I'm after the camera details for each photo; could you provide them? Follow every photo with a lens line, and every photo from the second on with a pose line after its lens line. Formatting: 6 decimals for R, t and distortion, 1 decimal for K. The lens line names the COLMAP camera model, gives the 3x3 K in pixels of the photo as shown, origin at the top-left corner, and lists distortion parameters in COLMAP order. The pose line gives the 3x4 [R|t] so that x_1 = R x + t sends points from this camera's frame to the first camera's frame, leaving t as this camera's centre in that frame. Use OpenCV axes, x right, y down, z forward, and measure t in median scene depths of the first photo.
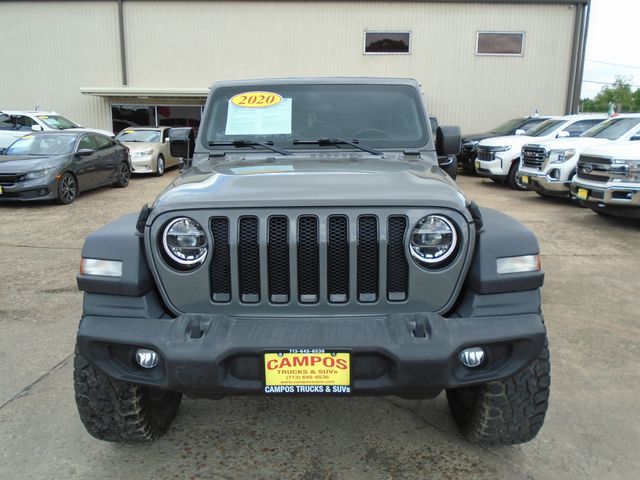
lens RADIAL K [[495.5, 0, 320.0], [0, 495.5, 240.0], [0, 0, 1]] dist [-0.001957, 0.000843]
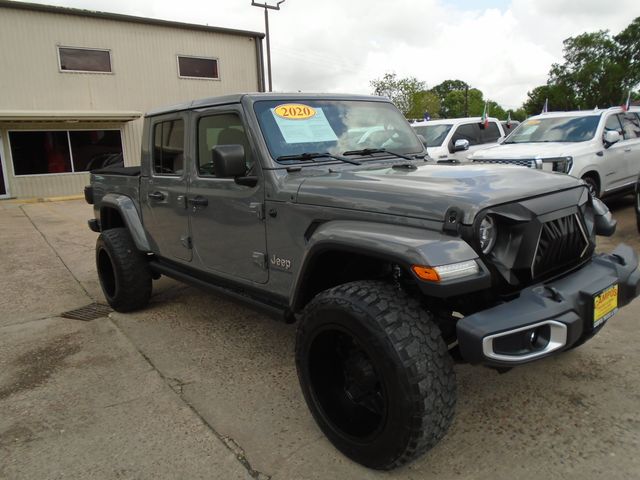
lens RADIAL K [[495.5, 0, 320.0], [0, 495.5, 240.0], [0, 0, 1]] dist [-0.001957, 0.000843]
pose [[0.763503, -0.164186, 0.624584, -0.269449], [0.189592, 0.981512, 0.026252, -0.020661], [-0.617347, 0.098373, 0.780516, 0.076211]]
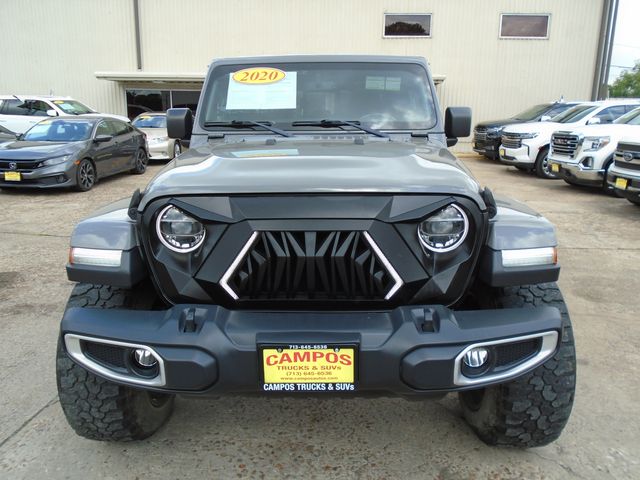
lens RADIAL K [[495.5, 0, 320.0], [0, 495.5, 240.0], [0, 0, 1]] dist [-0.001957, 0.000843]
pose [[0.999813, 0.006625, -0.018143, -0.025144], [-0.006128, 0.999609, 0.027285, -0.004945], [0.018317, -0.027169, 0.999463, 0.022703]]
